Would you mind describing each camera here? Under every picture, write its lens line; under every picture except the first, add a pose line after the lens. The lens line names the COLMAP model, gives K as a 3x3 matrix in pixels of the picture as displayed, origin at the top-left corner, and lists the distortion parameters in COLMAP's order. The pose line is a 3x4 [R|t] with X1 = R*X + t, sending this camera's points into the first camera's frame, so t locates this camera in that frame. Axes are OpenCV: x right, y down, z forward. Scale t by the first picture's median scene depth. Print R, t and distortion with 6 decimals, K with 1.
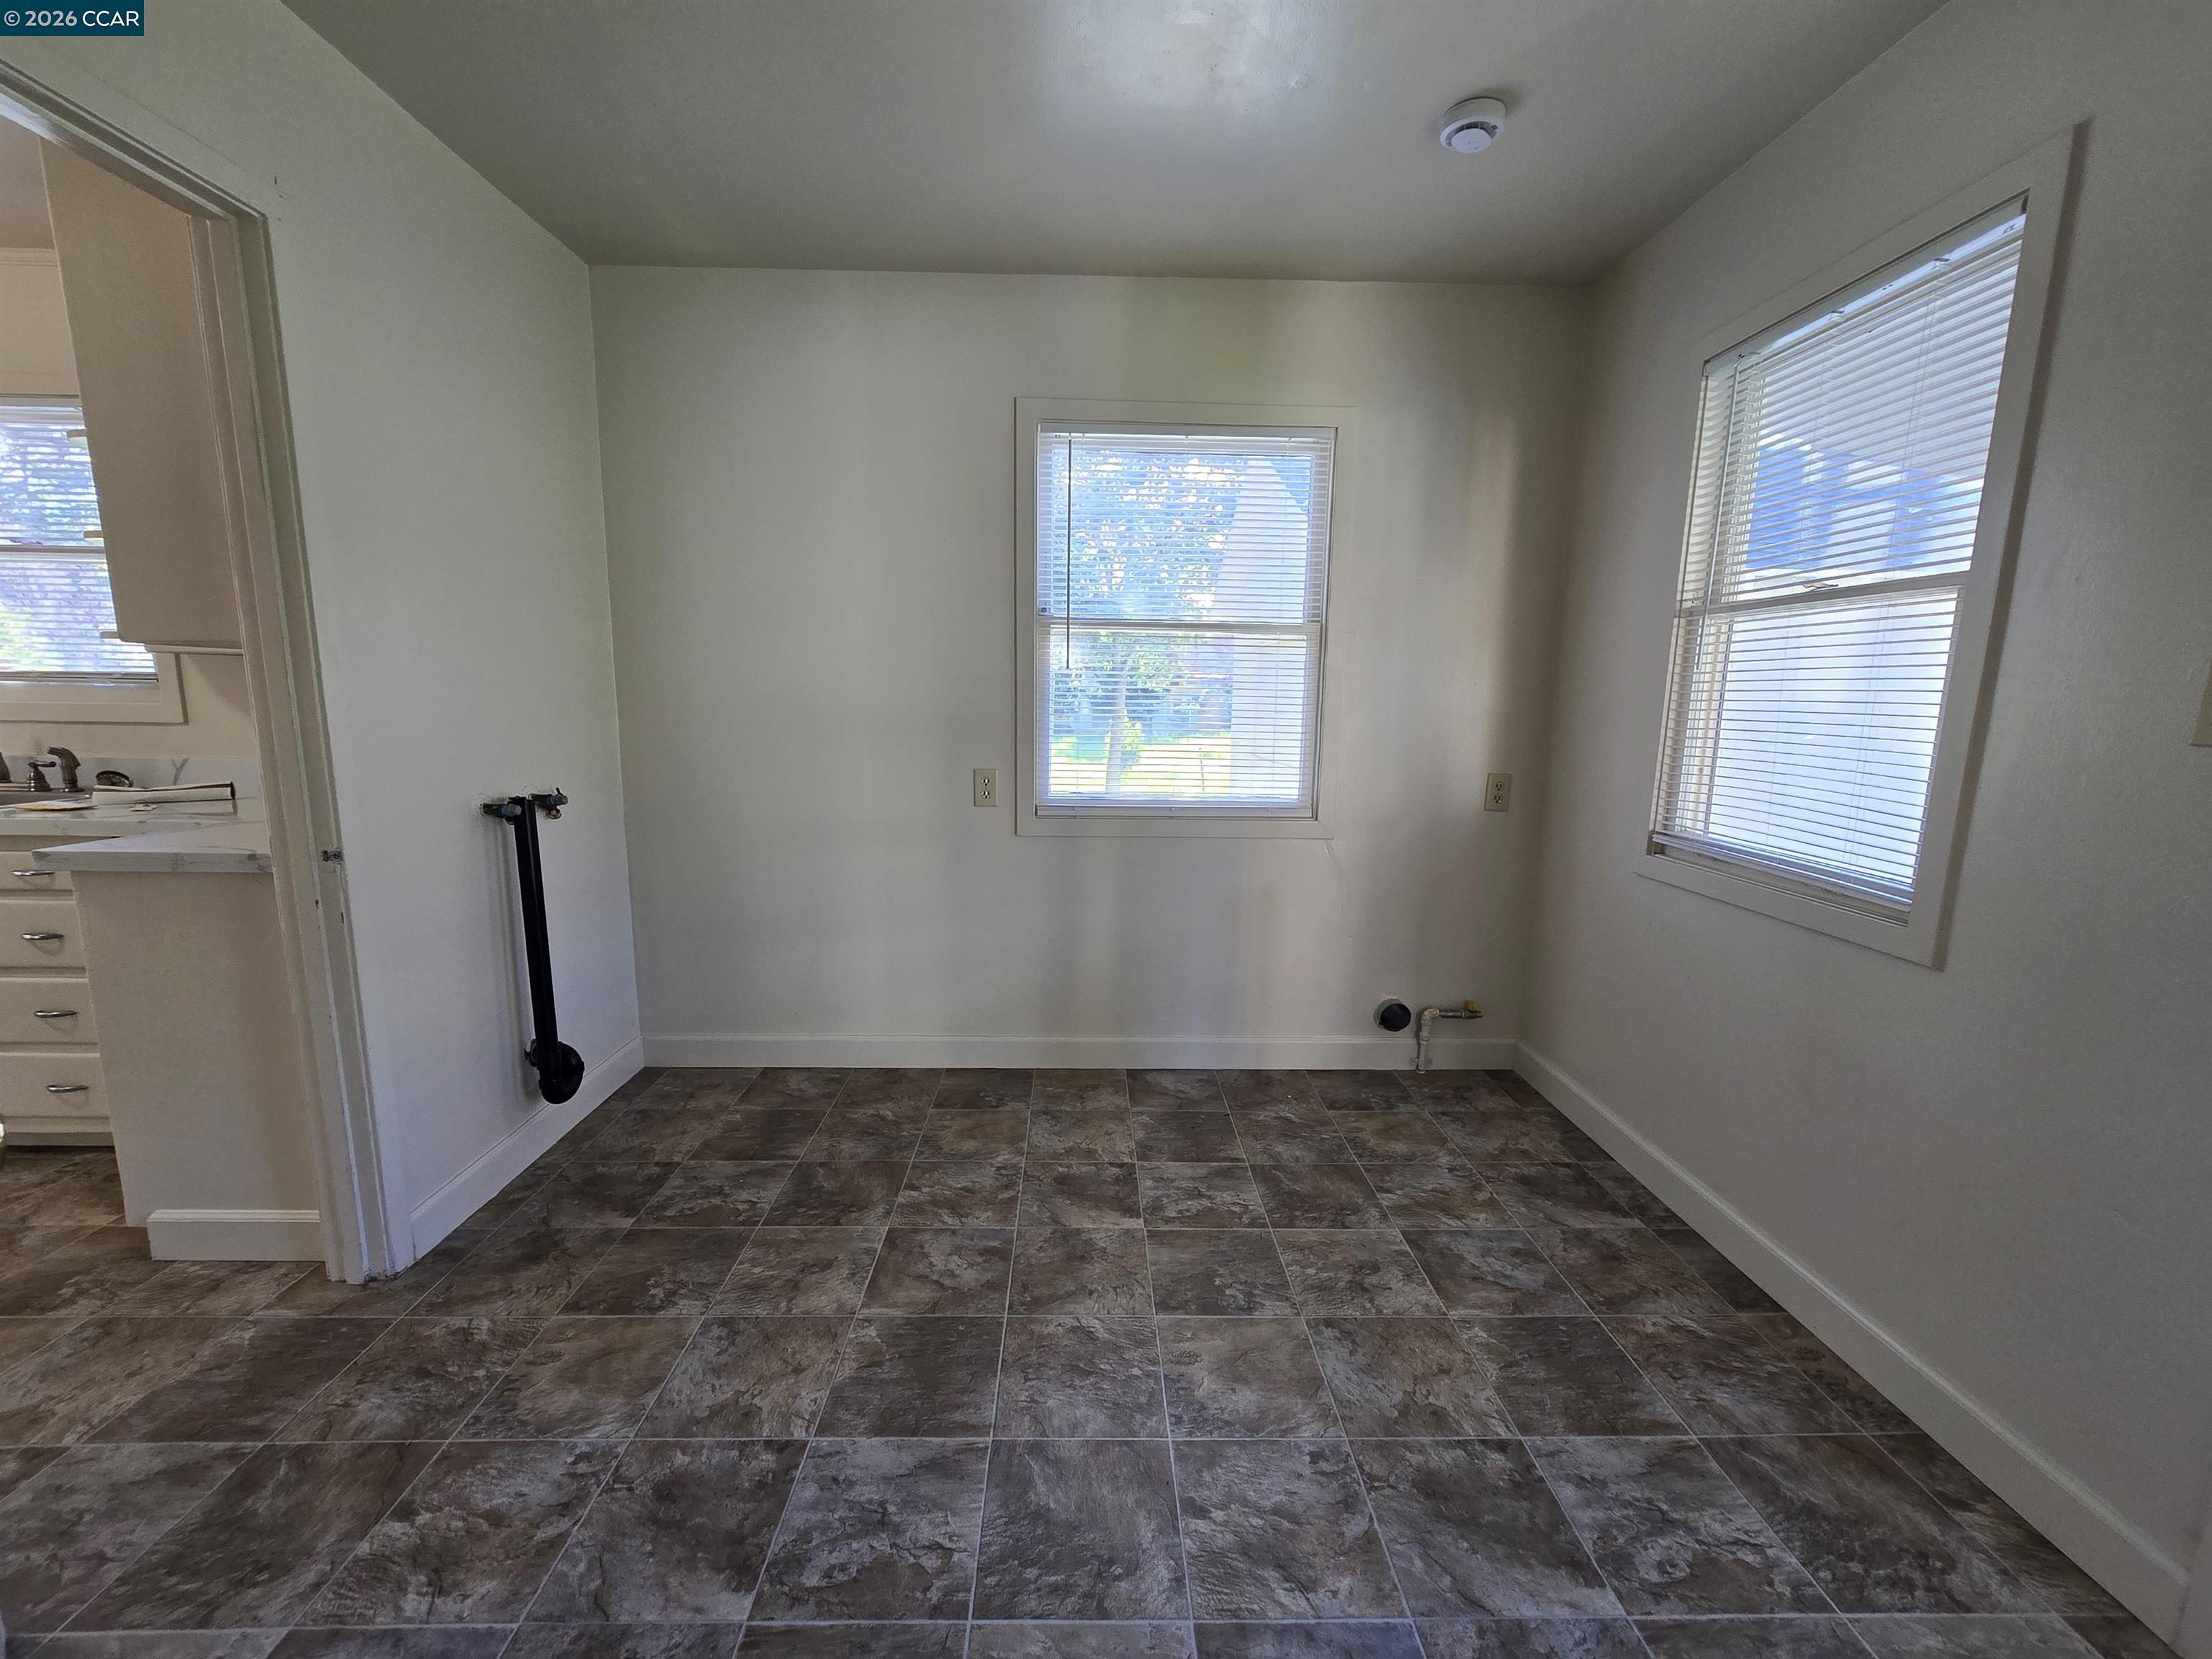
lens RADIAL K [[901.8, 0, 1072.9], [0, 901.8, 832.9], [0, 0, 1]] dist [-0.005036, -0.000300]
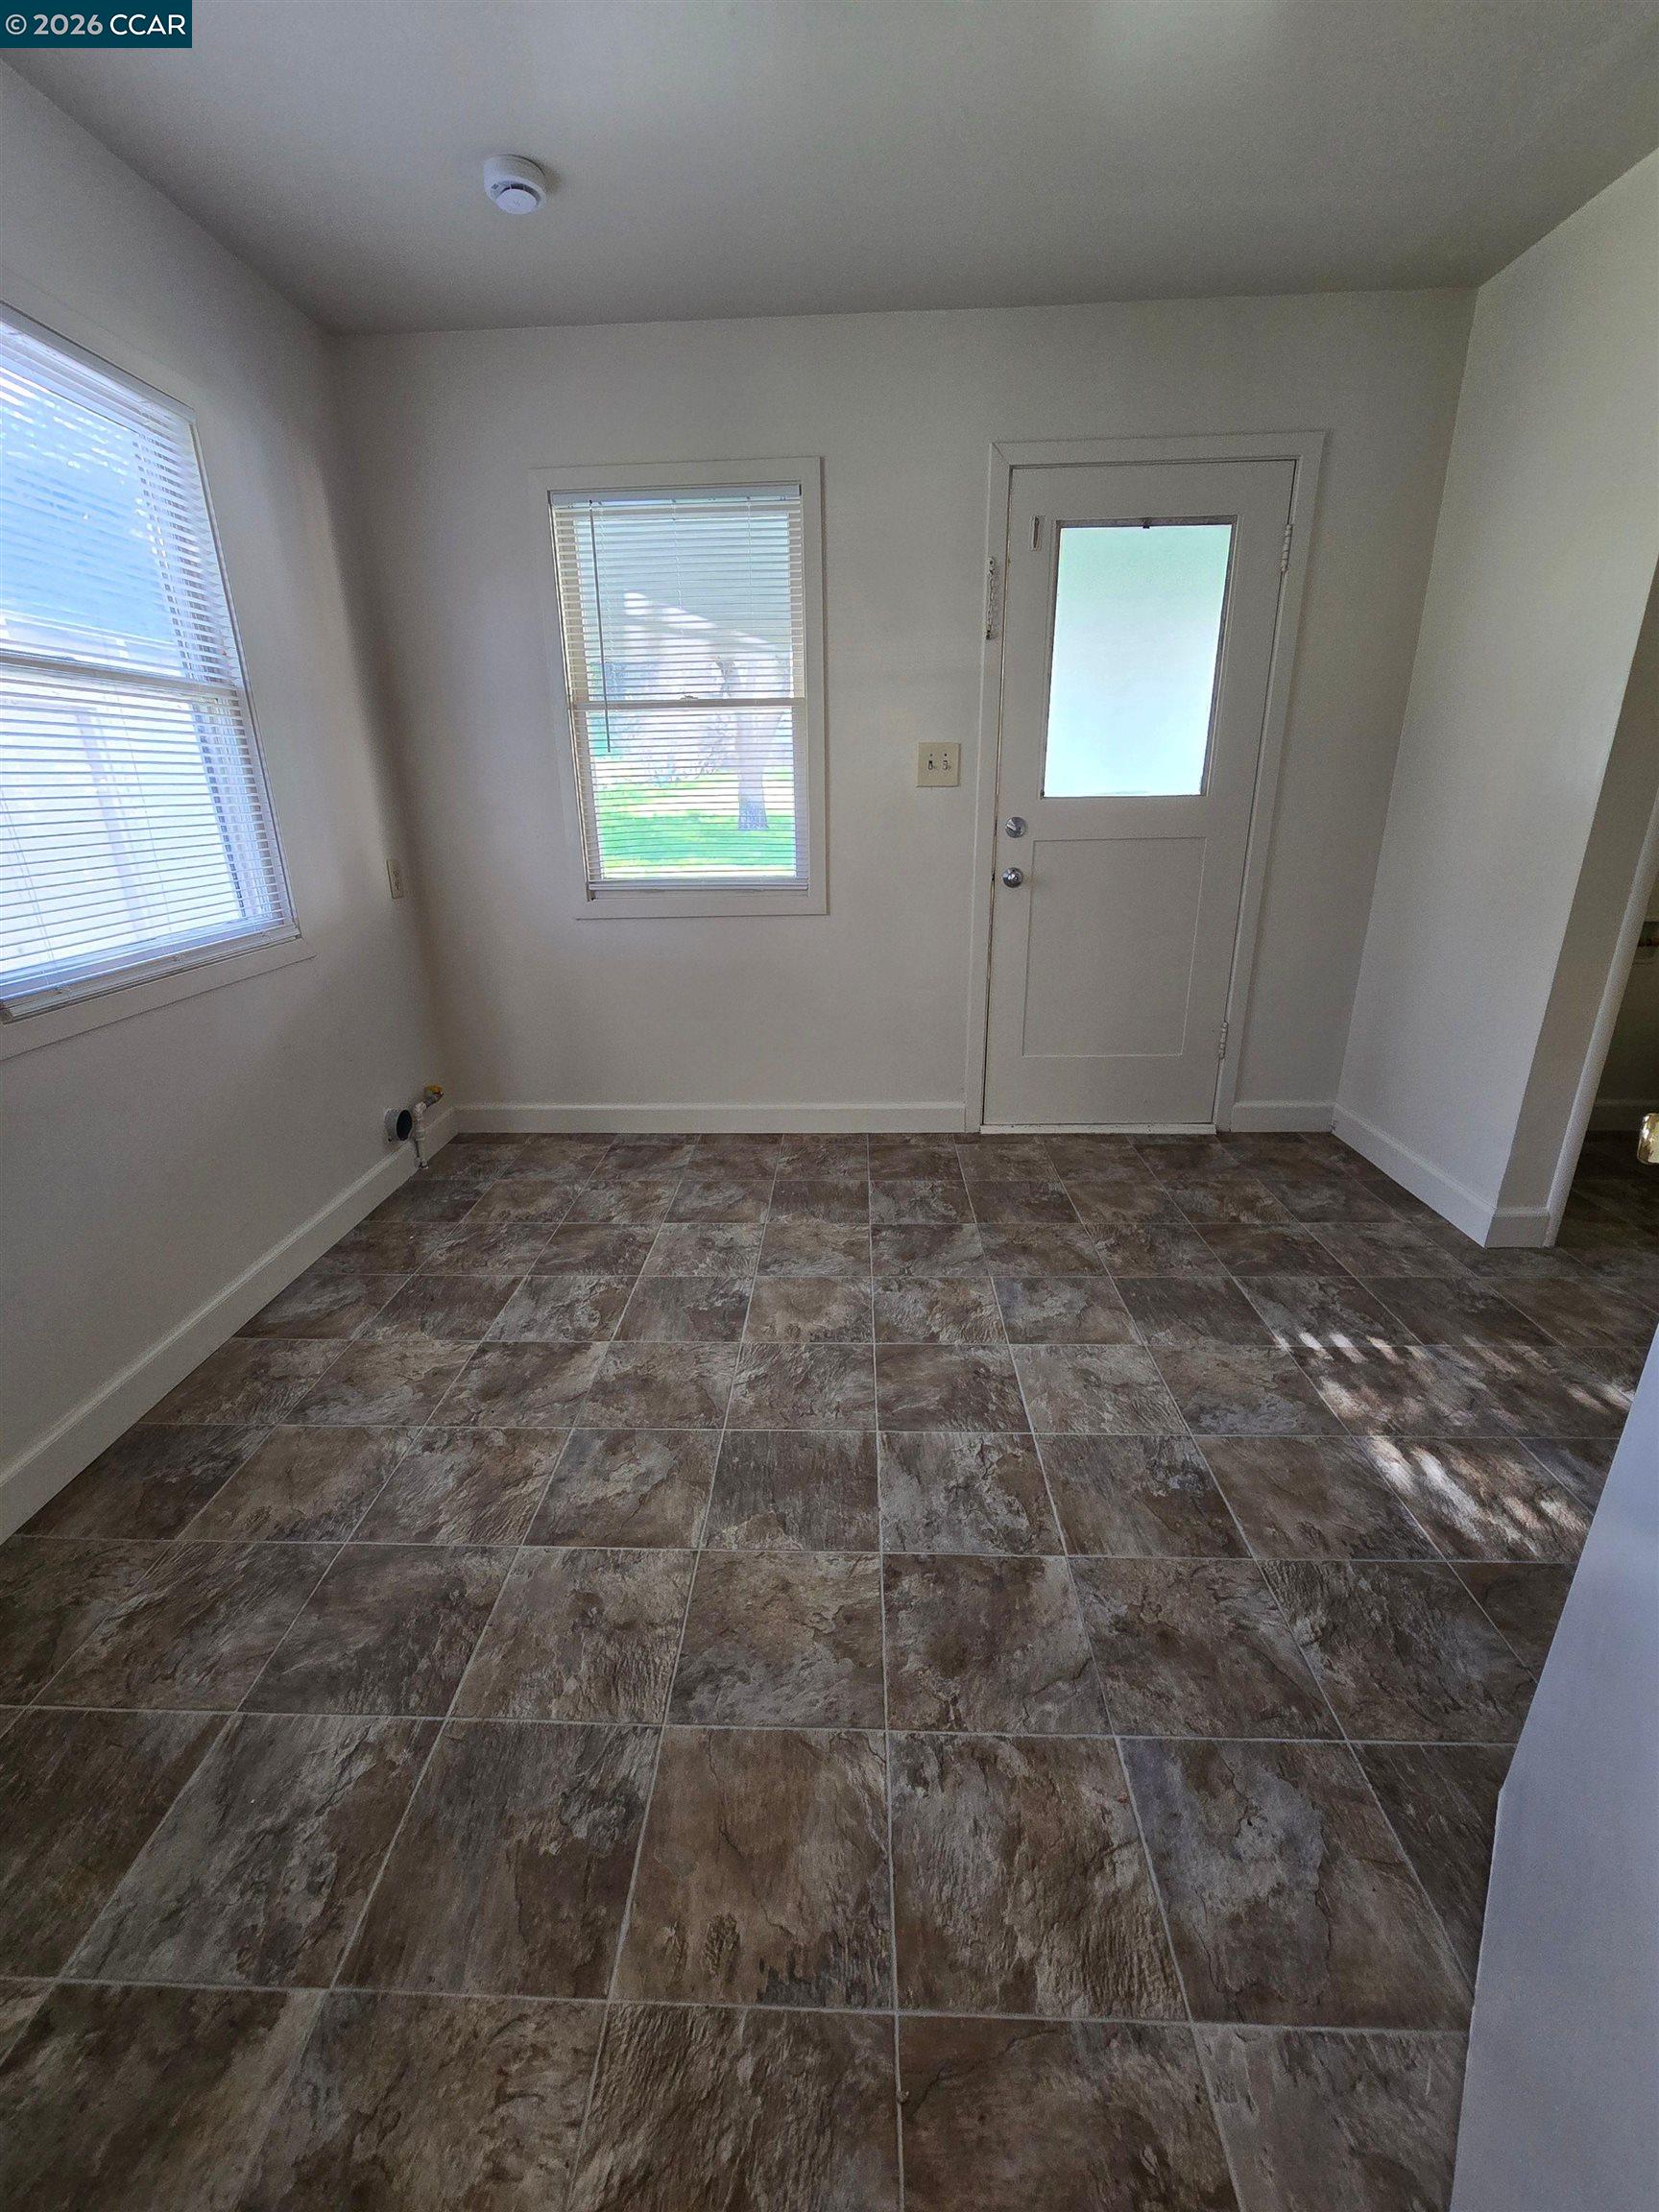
lens RADIAL K [[901.8, 0, 829.5], [0, 901.8, 1106.0], [0, 0, 1]] dist [-0.005036, -0.000300]
pose [[0.047146, -0.354754, 0.933770, -0.795653], [0.173052, 0.923575, 0.342143, -0.105959], [-0.983784, 0.145460, 0.104934, 0.663295]]
